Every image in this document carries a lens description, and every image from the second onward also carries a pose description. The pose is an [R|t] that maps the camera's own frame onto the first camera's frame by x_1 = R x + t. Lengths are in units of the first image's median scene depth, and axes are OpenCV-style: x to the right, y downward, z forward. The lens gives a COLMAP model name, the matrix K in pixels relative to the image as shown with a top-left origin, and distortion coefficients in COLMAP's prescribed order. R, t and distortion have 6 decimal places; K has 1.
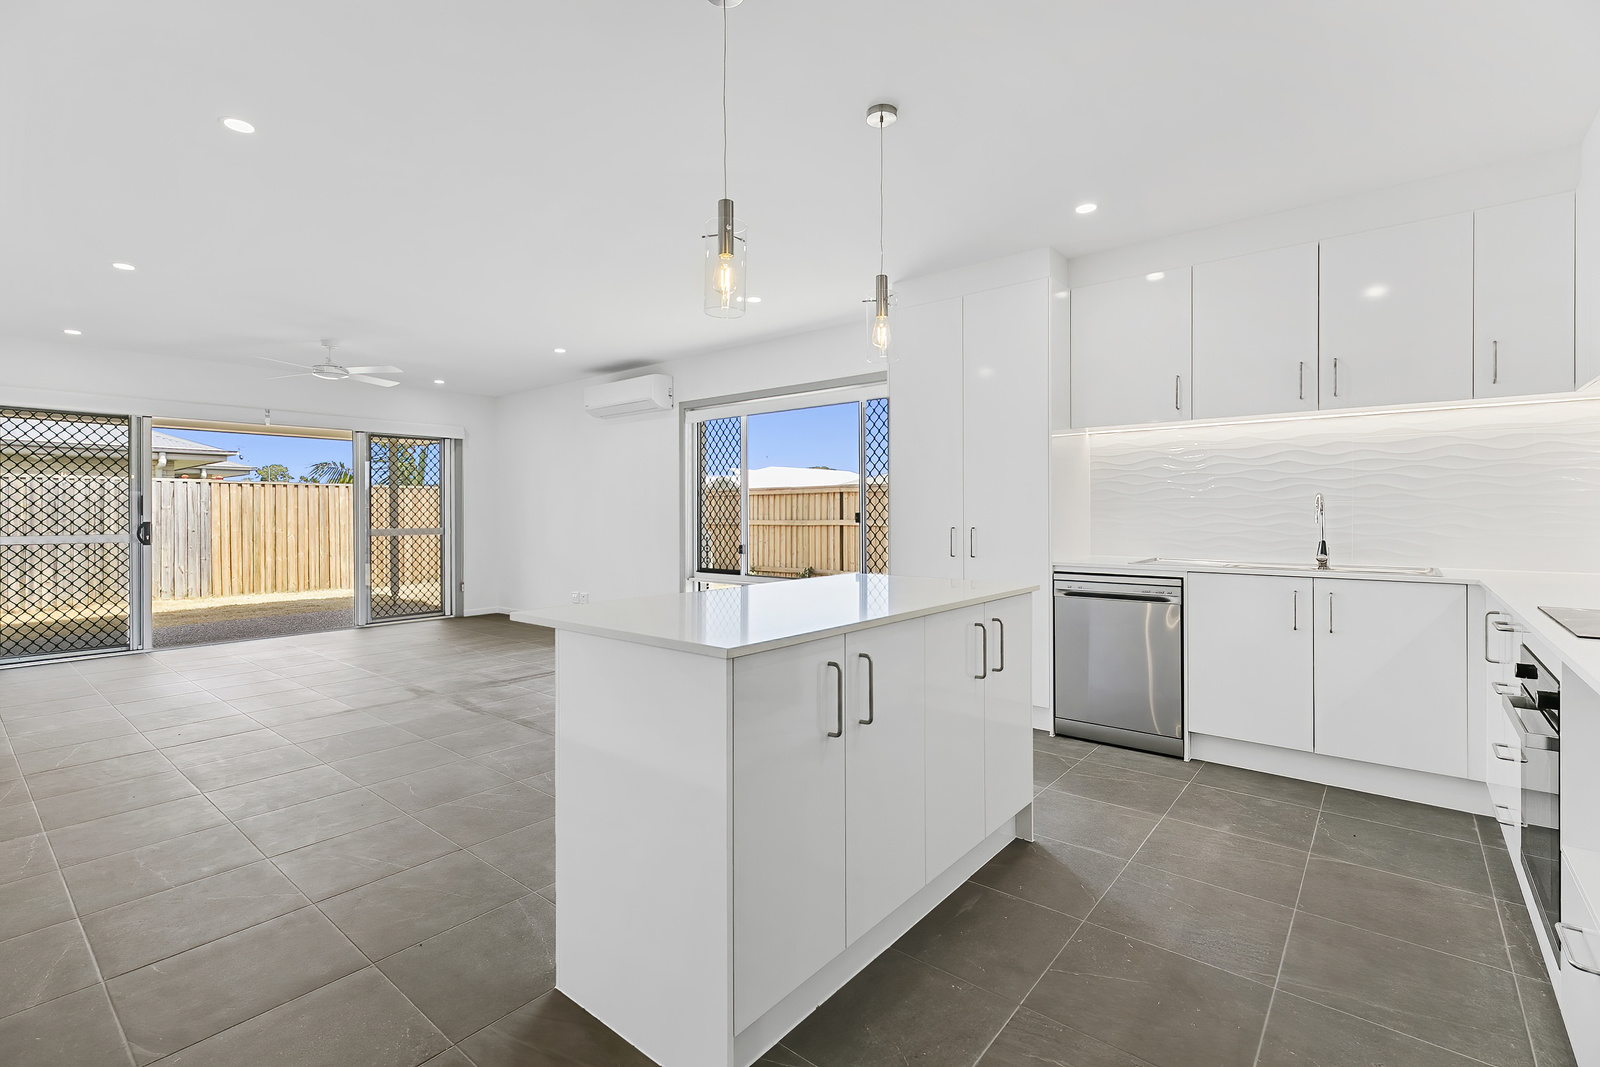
lens RADIAL K [[733.3, 0, 787.2], [0, 733.3, 514.0], [0, 0, 1]] dist [0.006326, 0.000650]
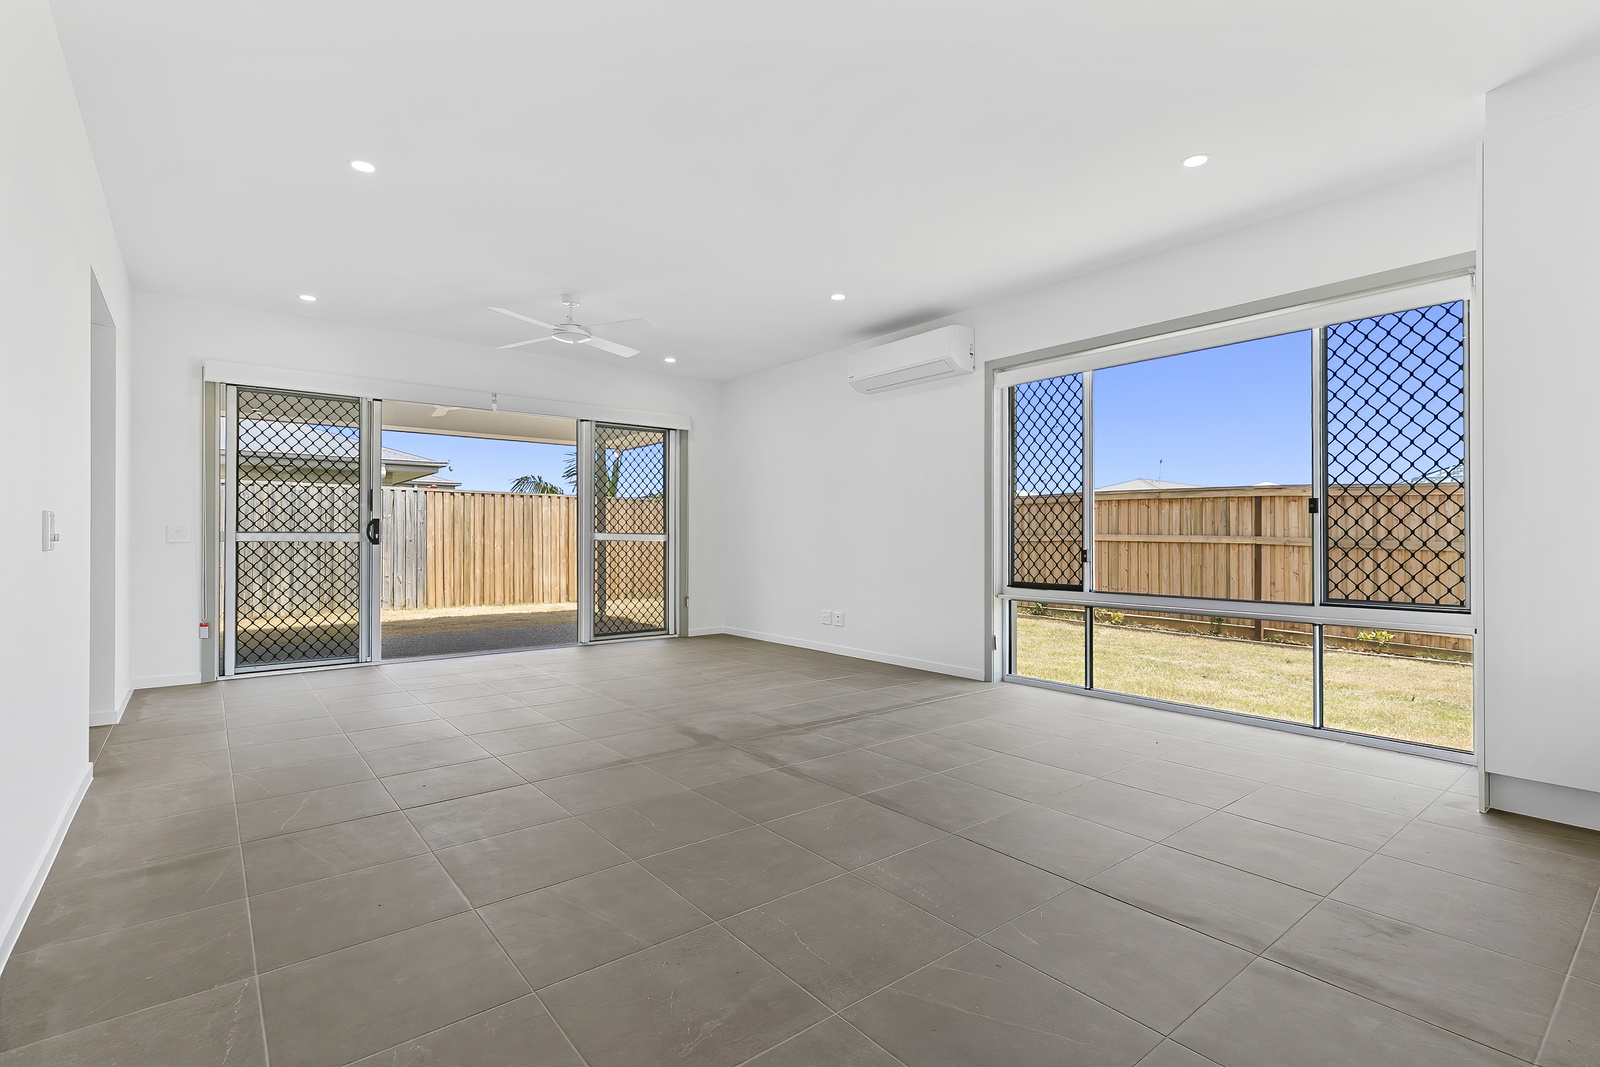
lens RADIAL K [[733.3, 0, 770.4], [0, 733.3, 537.4], [0, 0, 1]] dist [0.006326, 0.000650]
pose [[0.978331, 0.003622, -0.207016, -0.225691], [-0.004871, 0.999973, -0.005527, 0.036993], [0.206990, 0.006416, 0.978322, 0.237502]]
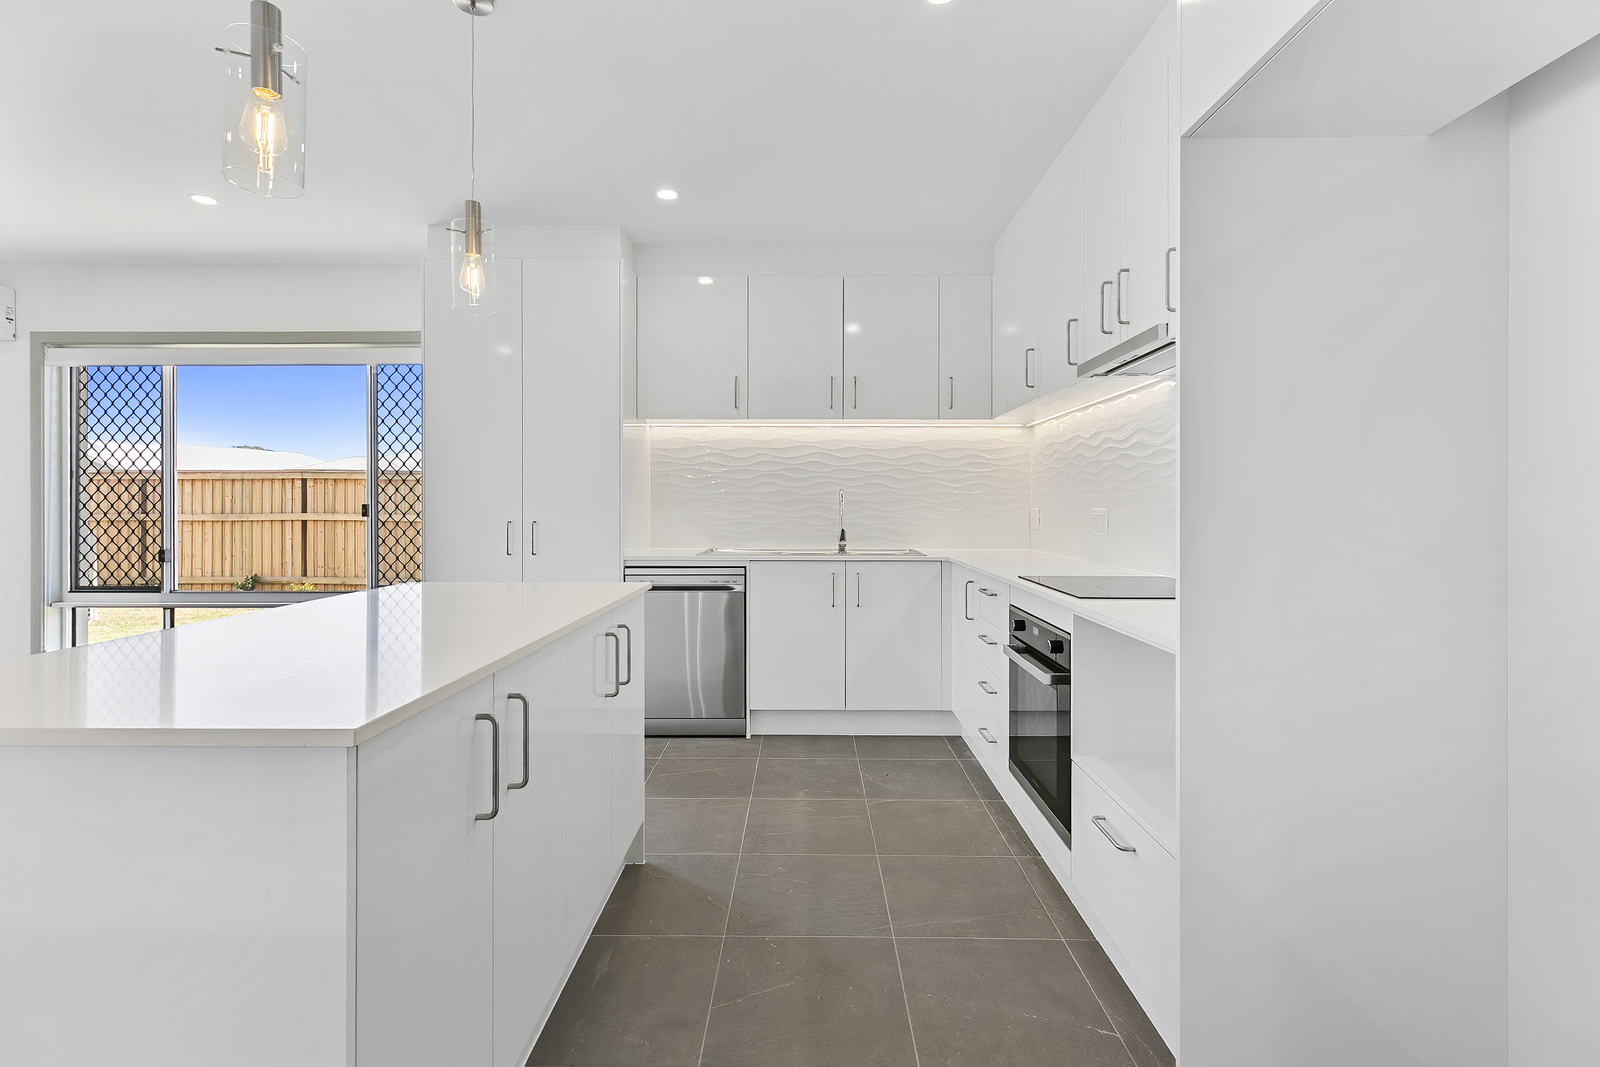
lens RADIAL K [[733.3, 0, 804.0], [0, 733.3, 506.7], [0, 0, 1]] dist [0.006326, 0.000650]
pose [[0.769395, 0.002236, 0.638770, -0.042858], [-0.002298, 0.999997, -0.000732, 0.000407], [-0.638770, -0.000904, 0.769398, 0.072082]]
